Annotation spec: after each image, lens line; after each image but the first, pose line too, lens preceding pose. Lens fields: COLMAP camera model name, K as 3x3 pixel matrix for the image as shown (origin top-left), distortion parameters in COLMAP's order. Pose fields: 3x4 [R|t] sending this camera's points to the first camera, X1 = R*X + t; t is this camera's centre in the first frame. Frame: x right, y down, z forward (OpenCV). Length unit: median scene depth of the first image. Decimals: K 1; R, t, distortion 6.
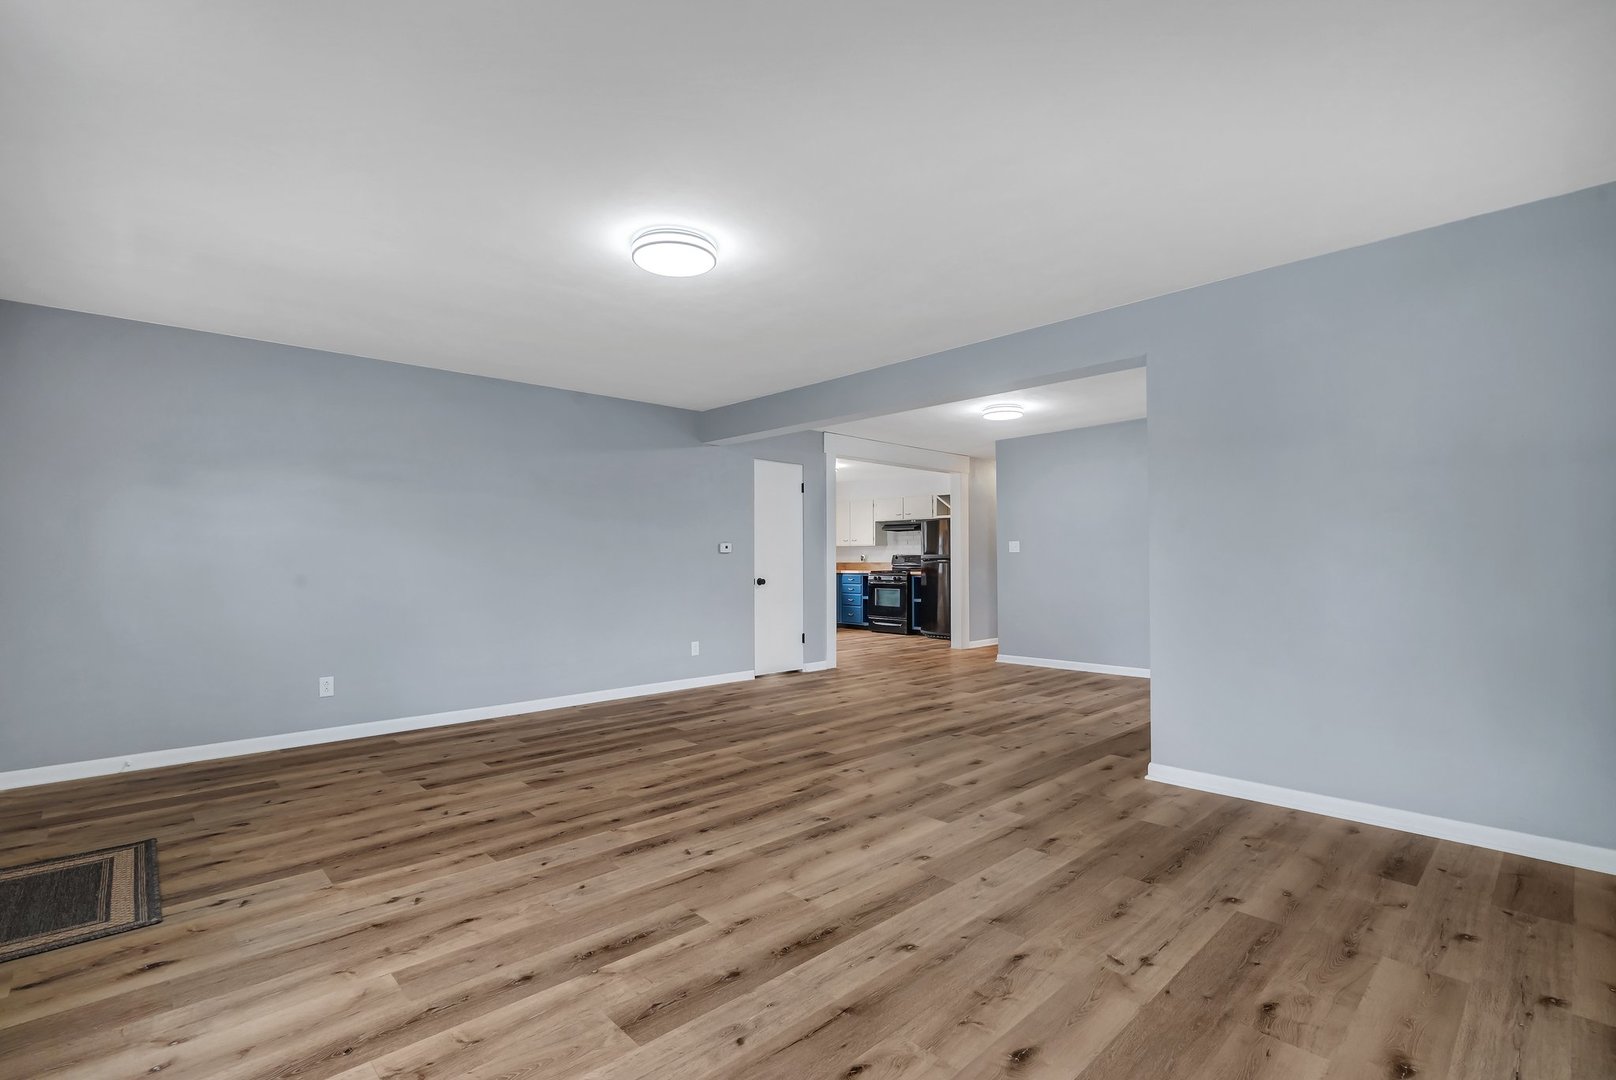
lens RADIAL K [[730.9, 0, 808.0], [0, 730.9, 540.0], [0, 0, 1]] dist [-0.004181, 0.000781]
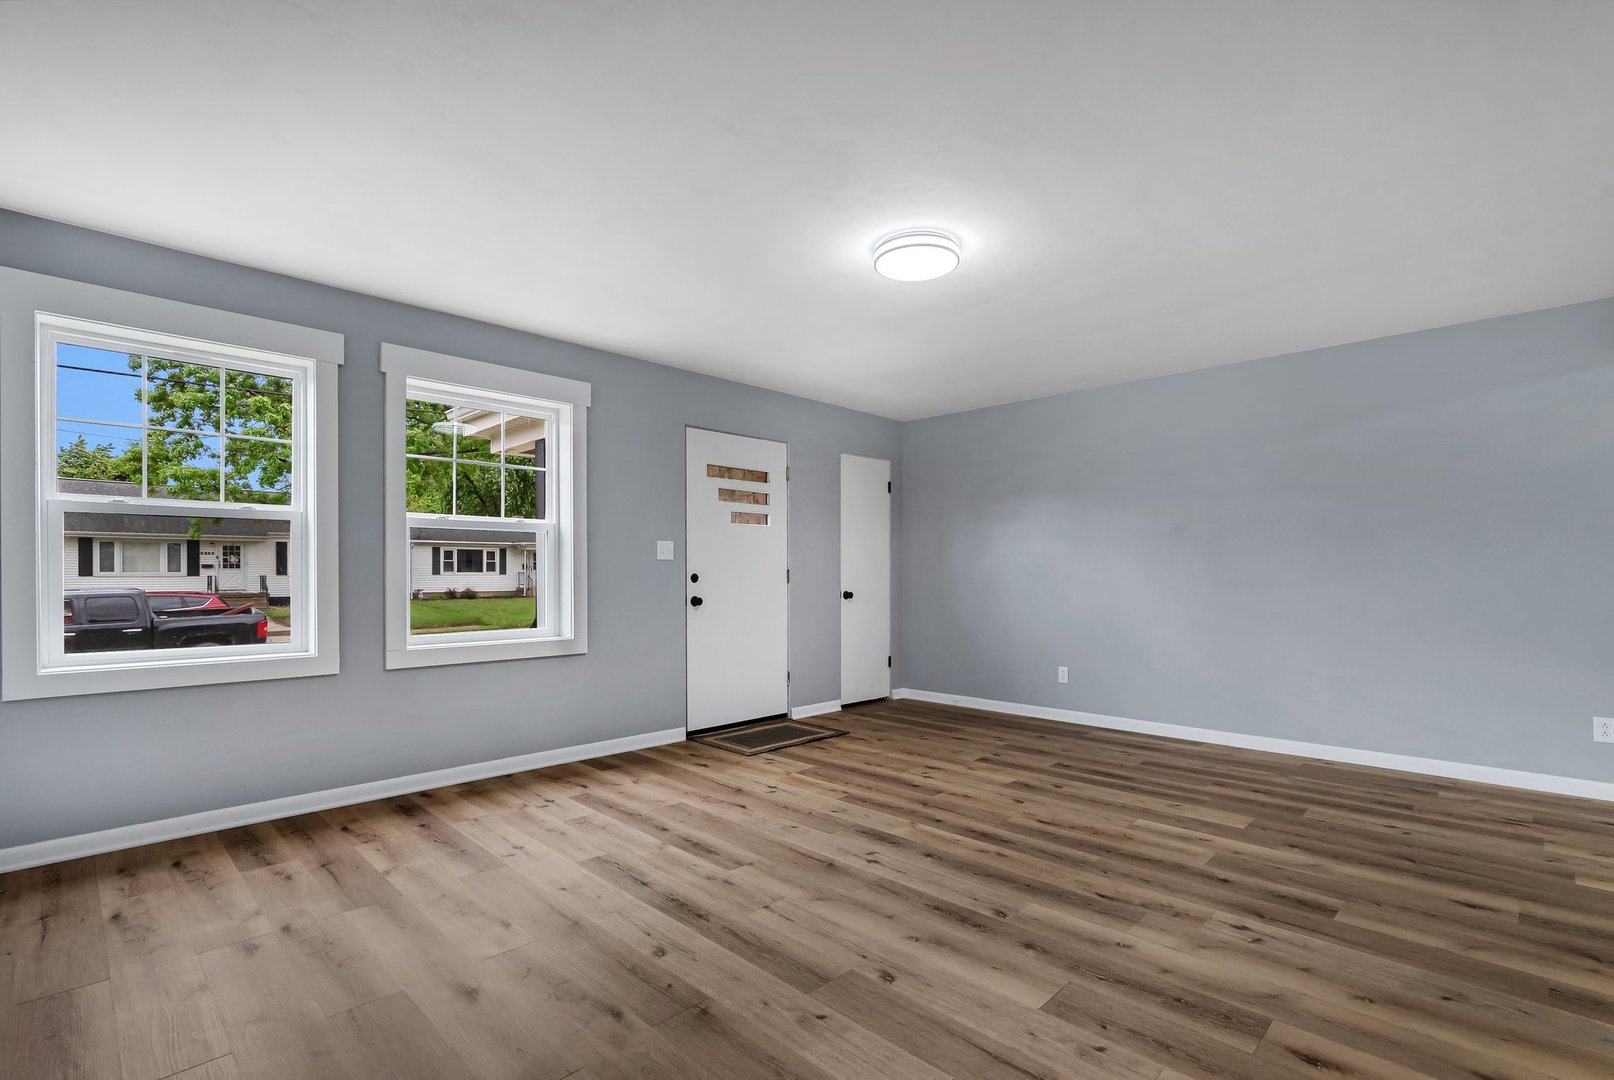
lens RADIAL K [[746.6, 0, 809.2], [0, 746.6, 572.2], [0, 0, 1]] dist [-0.002119, -0.000131]
pose [[0.039314, 0.005203, -0.999213, 0.762576], [0.027034, 0.999615, 0.006269, 0.021400], [0.998861, -0.027259, 0.039159, 0.768978]]
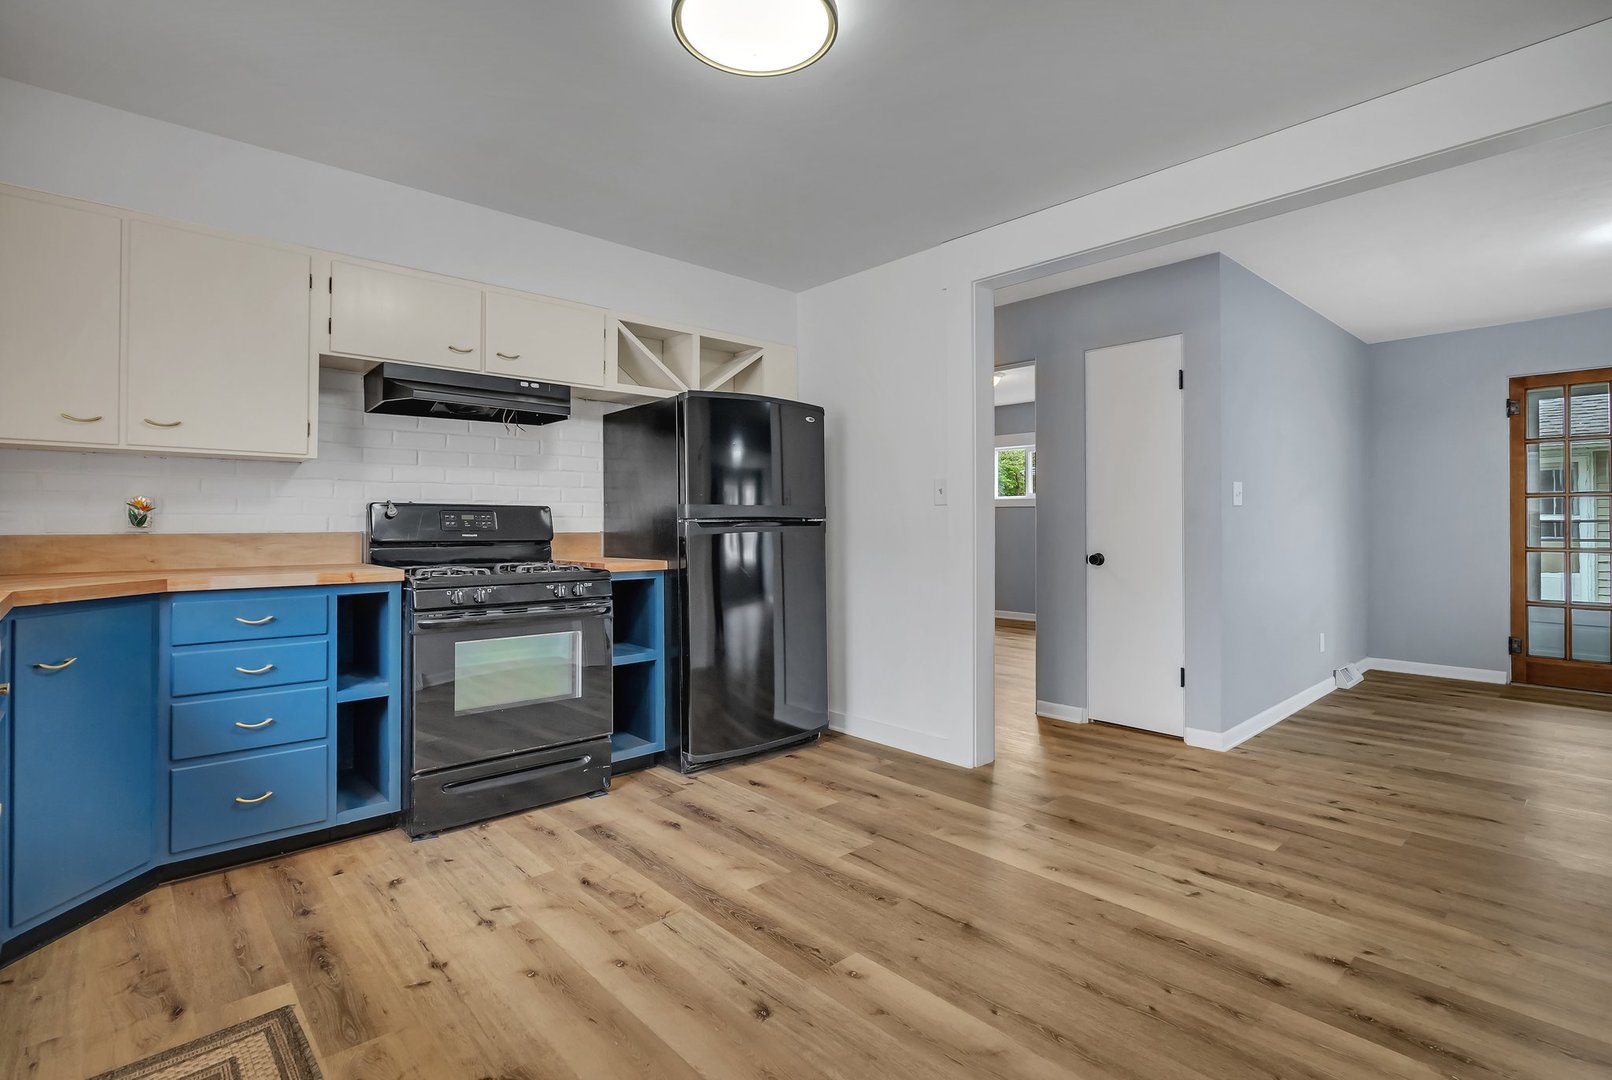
lens RADIAL K [[771.9, 0, 807.9], [0, 771.9, 520.0], [0, 0, 1]] dist [-0.004181, -0.000134]
pose [[0.008847, 0.008653, 0.999923, -0.519326], [-0.024908, 0.999654, -0.008430, 0.093253], [-0.999651, -0.024832, 0.009060, 3.094137]]
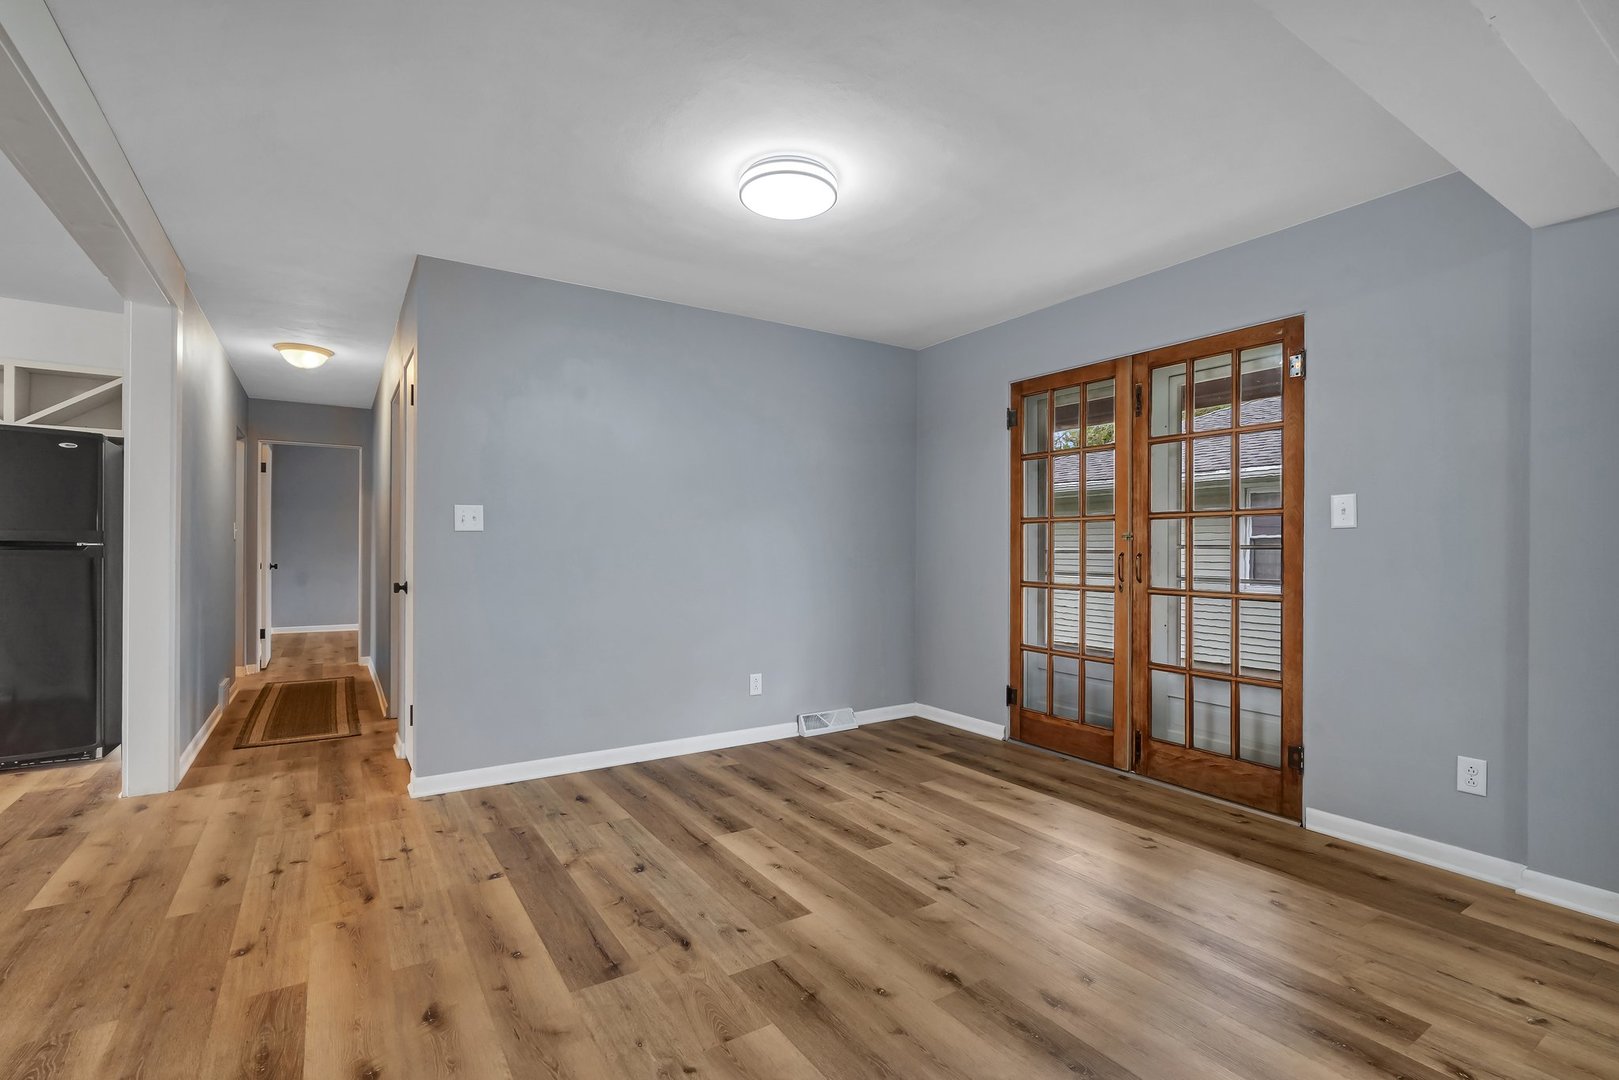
lens RADIAL K [[739.5, 0, 809.6], [0, 739.5, 545.6], [0, 0, 1]] dist [-0.006037, 0.000509]
pose [[0.174013, 0.008725, 0.984705, -0.270033], [-0.032287, 0.999474, -0.003150, 0.052966], [-0.984214, -0.031245, 0.174203, 1.781723]]
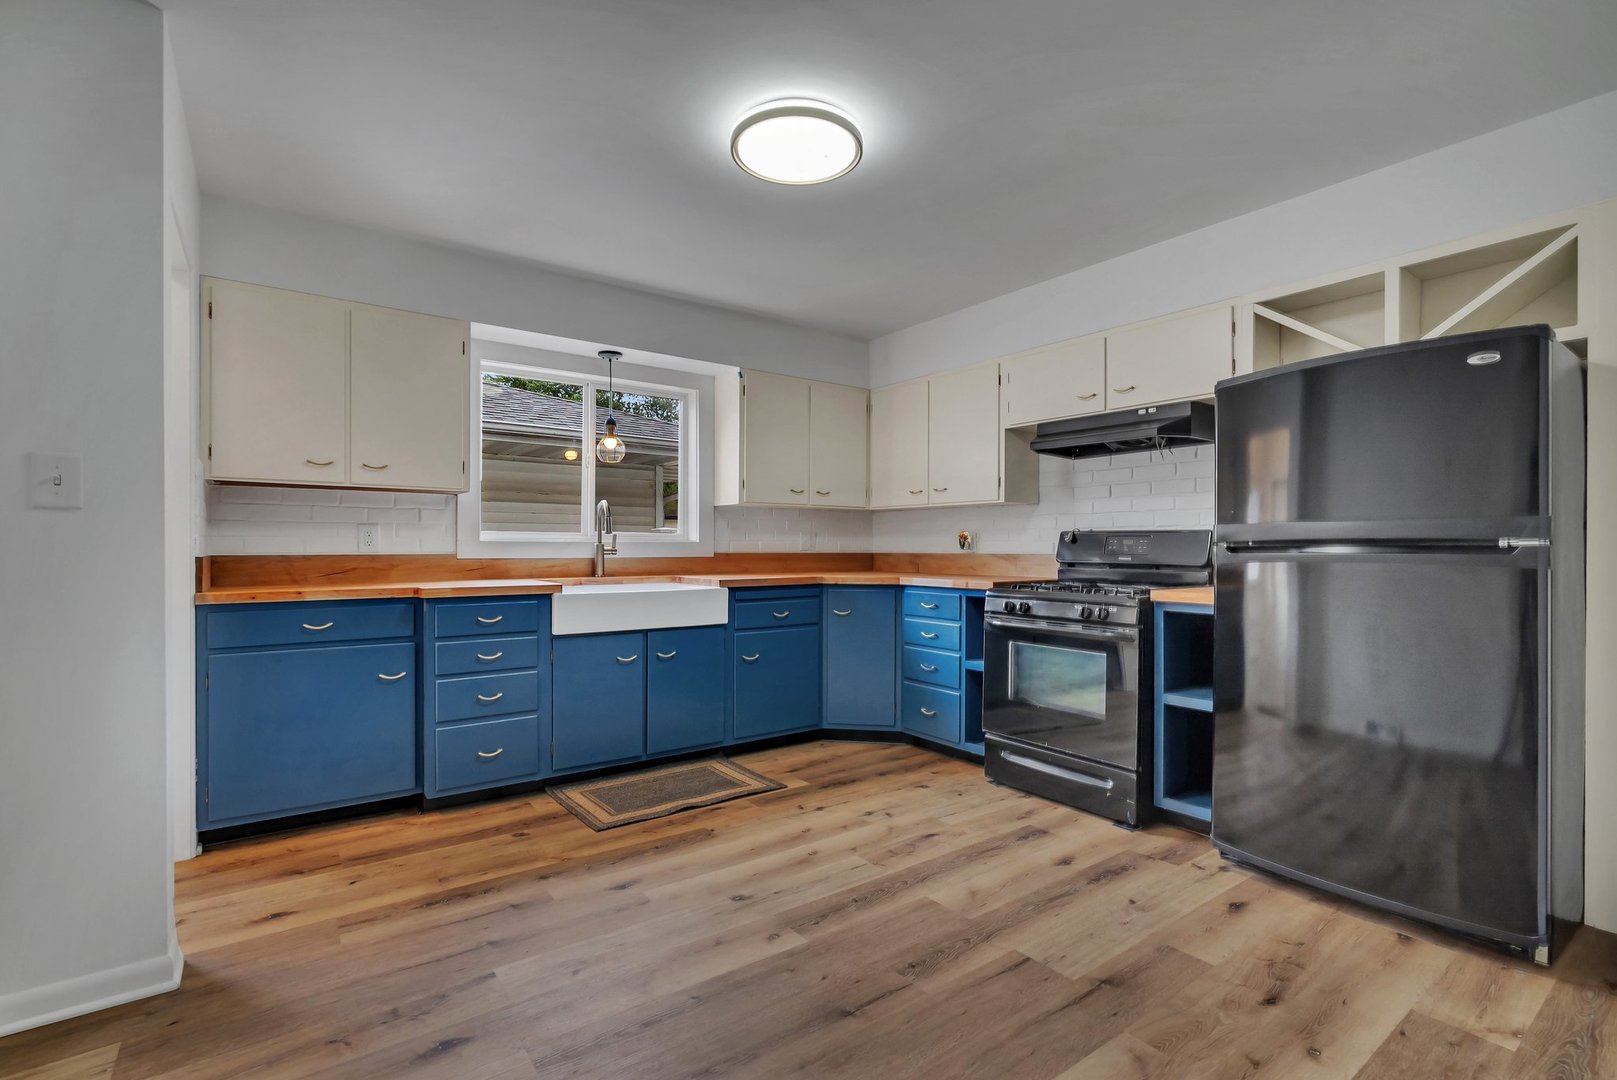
lens RADIAL K [[742.6, 0, 809.8], [0, 742.6, 551.3], [0, 0, 1]] dist [-0.004959, 0.001061]
pose [[0.993039, 0.005507, -0.117653, 0.165418], [-0.001895, 0.999524, 0.030791, 0.073172], [0.117767, -0.030354, 0.992577, 2.430969]]
